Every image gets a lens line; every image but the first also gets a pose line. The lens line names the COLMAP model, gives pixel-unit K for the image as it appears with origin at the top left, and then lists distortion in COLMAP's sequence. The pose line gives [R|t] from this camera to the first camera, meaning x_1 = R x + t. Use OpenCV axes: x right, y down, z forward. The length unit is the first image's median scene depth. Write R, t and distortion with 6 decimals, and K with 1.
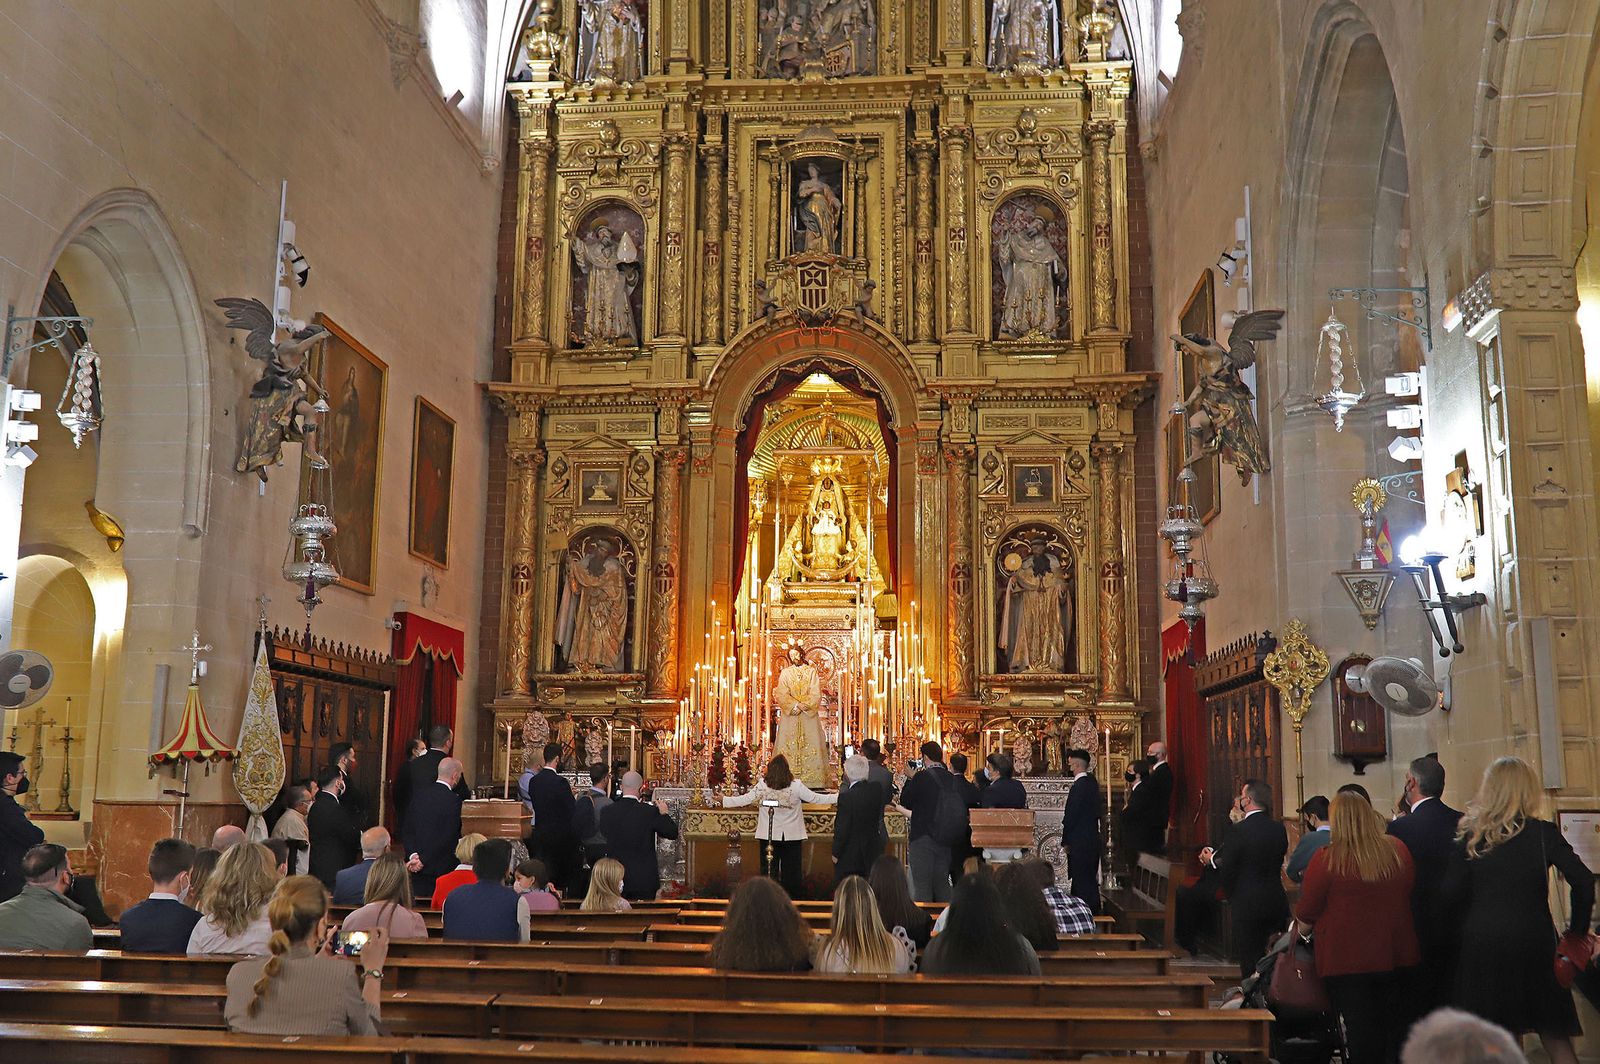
lens RADIAL K [[1649.1, 0, 800.0], [0, 1649.1, 532.0], [0, 0, 1]] dist [-0.057075, 0.034925]
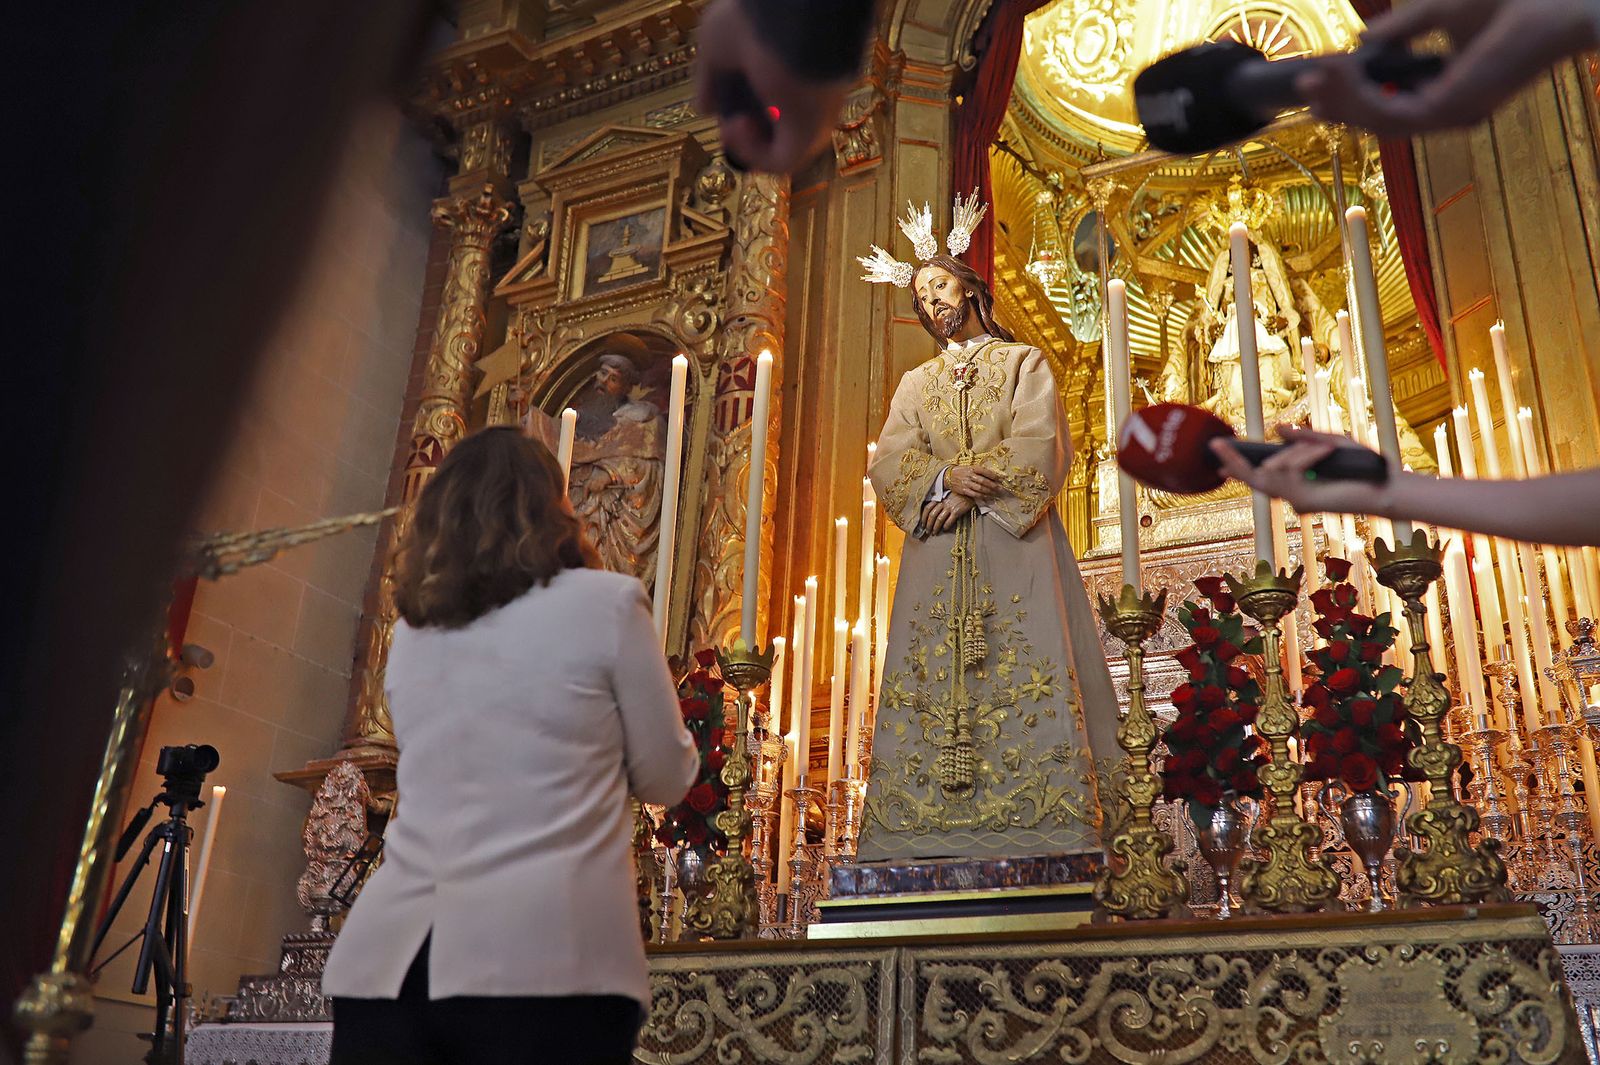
lens RADIAL K [[1494.8, 0, 800.0], [0, 1494.8, 532.5], [0, 0, 1]] dist [-0.068476, 0.103334]
pose [[0.917955, -0.134859, -0.373057, 0.043621], [0.025486, 0.958545, -0.283799, 0.136003], [0.395864, 0.251008, 0.883338, 0.661605]]
